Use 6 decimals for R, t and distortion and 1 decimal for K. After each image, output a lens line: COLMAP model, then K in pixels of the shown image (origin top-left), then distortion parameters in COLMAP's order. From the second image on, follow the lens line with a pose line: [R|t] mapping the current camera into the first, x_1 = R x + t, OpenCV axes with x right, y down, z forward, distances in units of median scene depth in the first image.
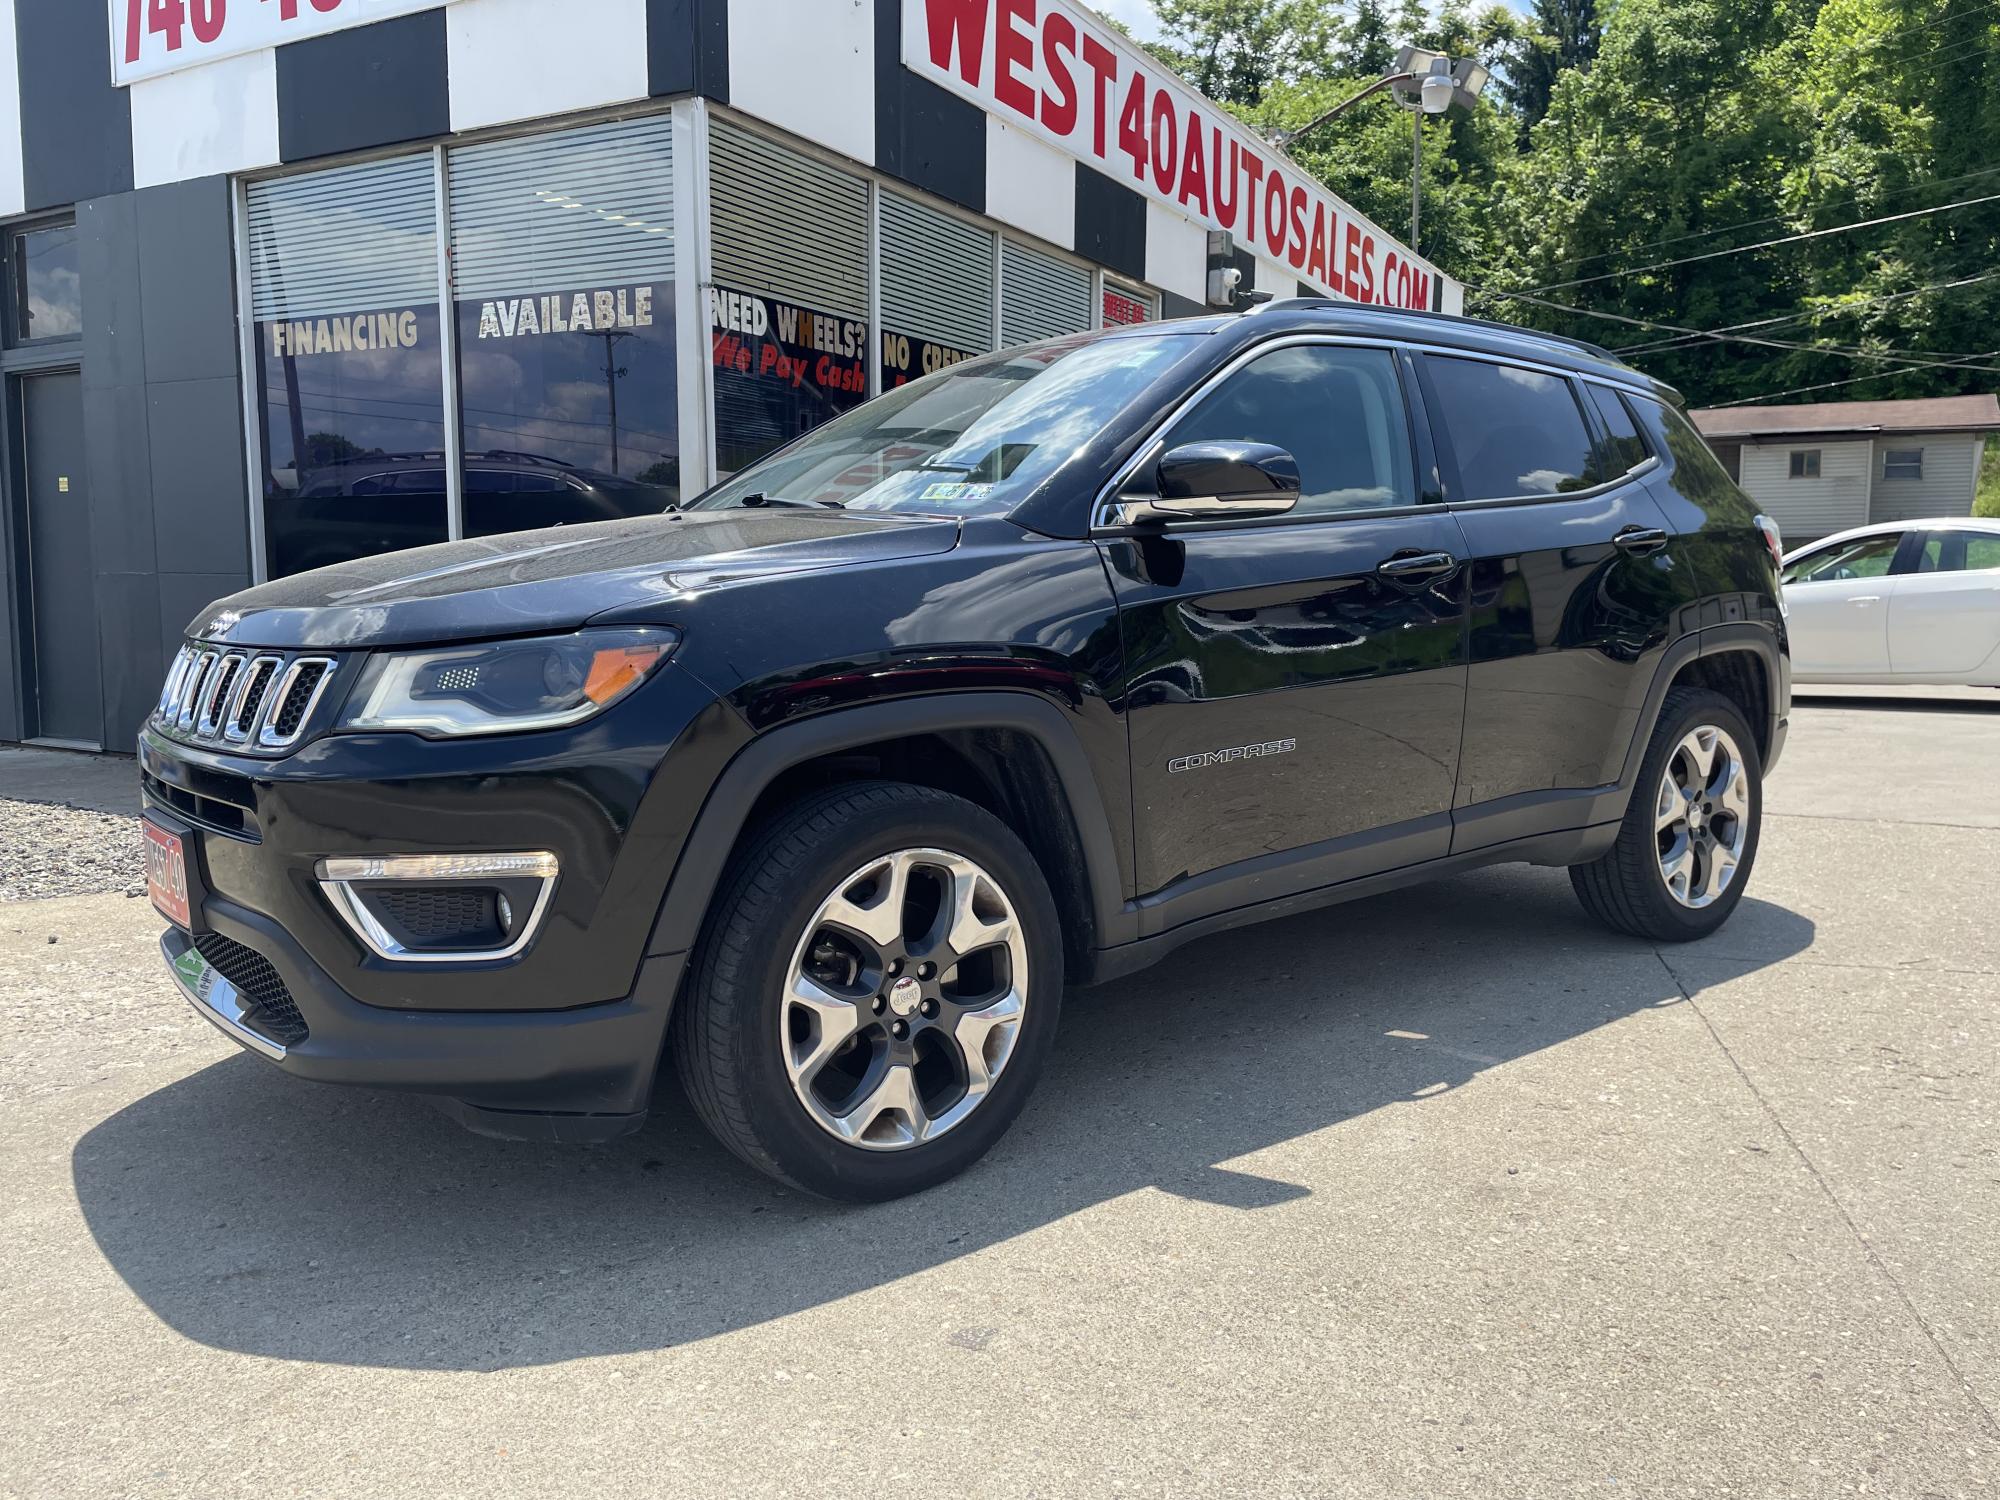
lens RADIAL K [[1516.8, 0, 991.0], [0, 1516.8, 726.8], [0, 0, 1]] dist [0.086695, -0.112248]
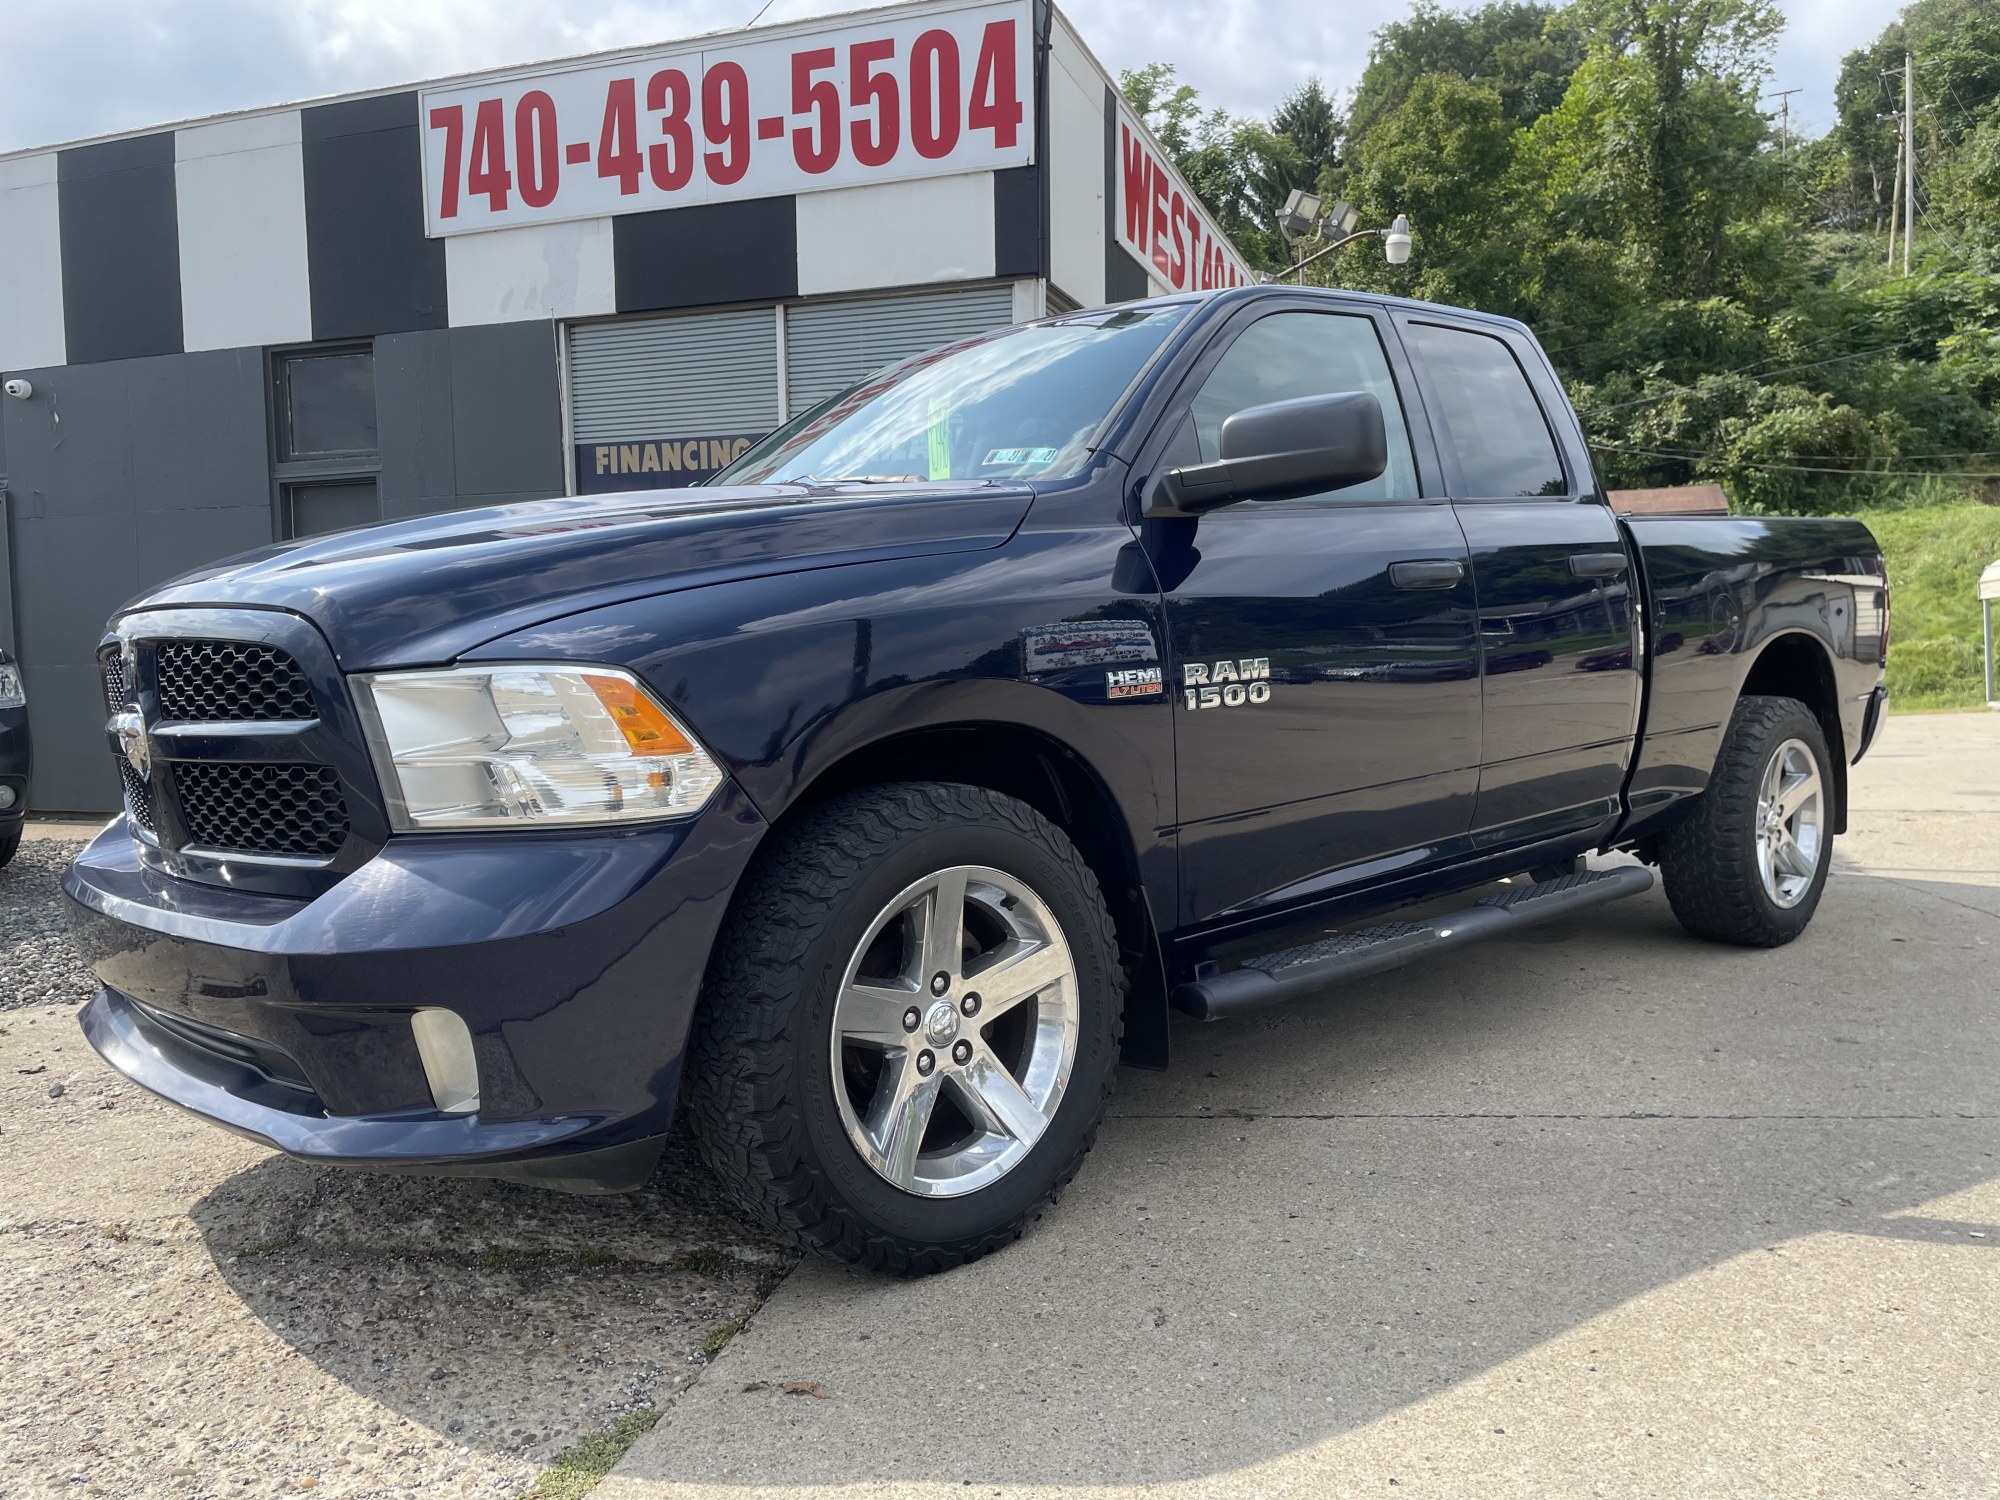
lens RADIAL K [[1516.8, 0, 993.7], [0, 1516.8, 751.1], [0, 0, 1]] dist [0.086695, -0.112248]
pose [[0.986006, -0.029574, 0.164066, -0.368219], [0.035705, 0.998765, -0.034544, 0.021425], [-0.162841, 0.039919, 0.985844, -0.190751]]
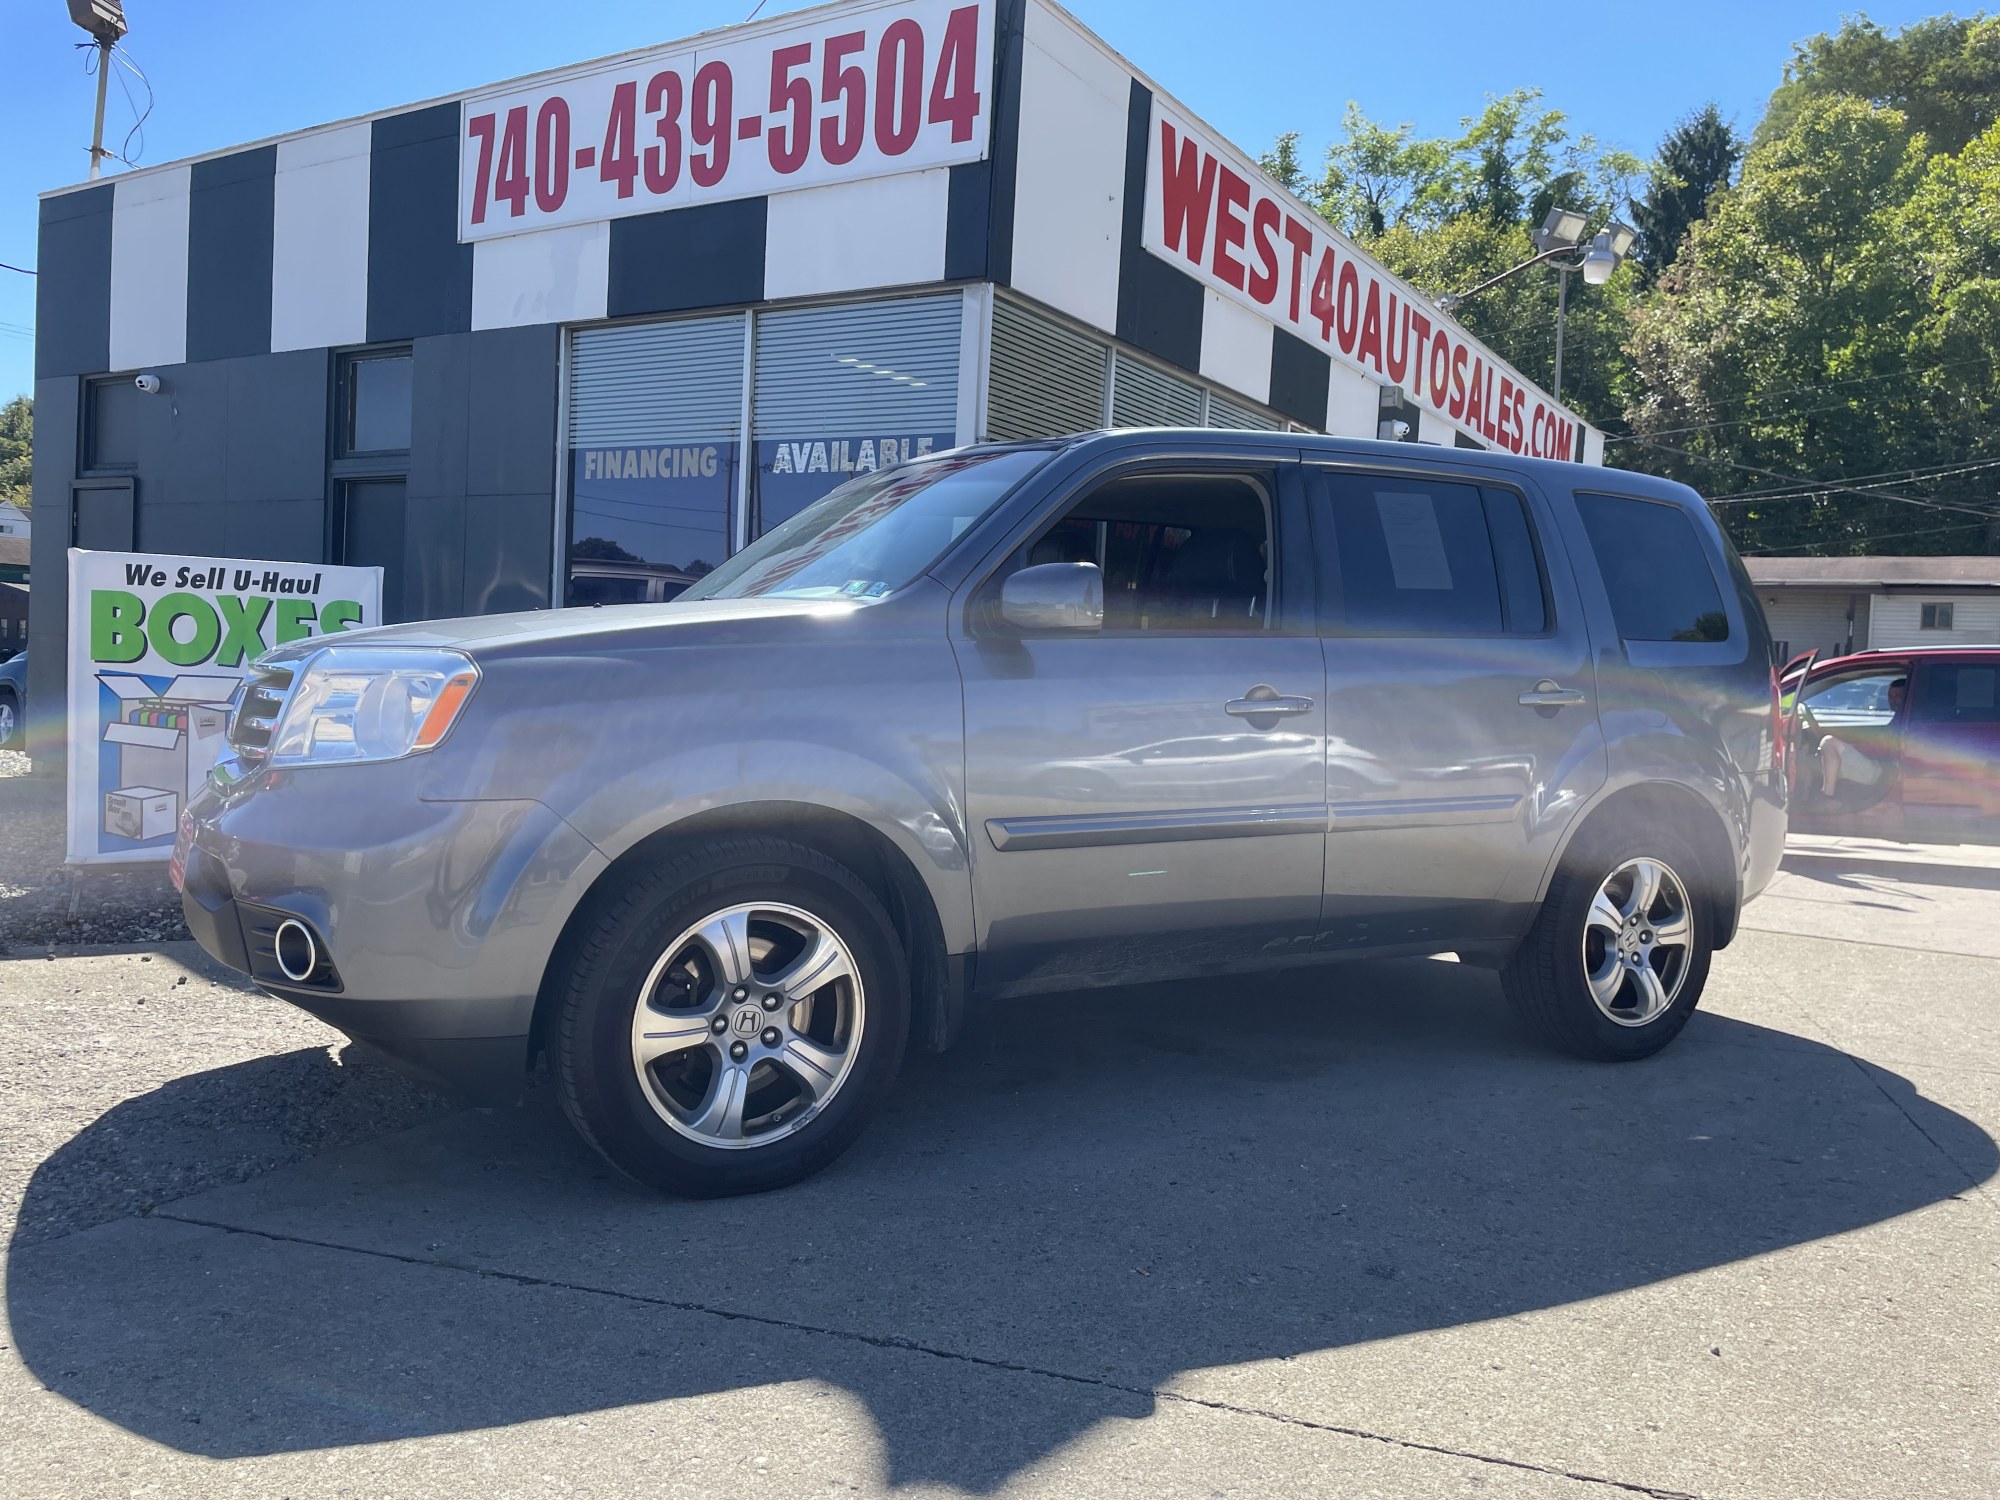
lens RADIAL K [[1516.8, 0, 980.1], [0, 1516.8, 734.9], [0, 0, 1]] dist [0.086695, -0.112248]
pose [[0.996579, 0.050402, -0.065491, -0.084392], [-0.054505, 0.996558, -0.062459, 0.007381], [0.062117, 0.065815, 0.995896, -0.116500]]
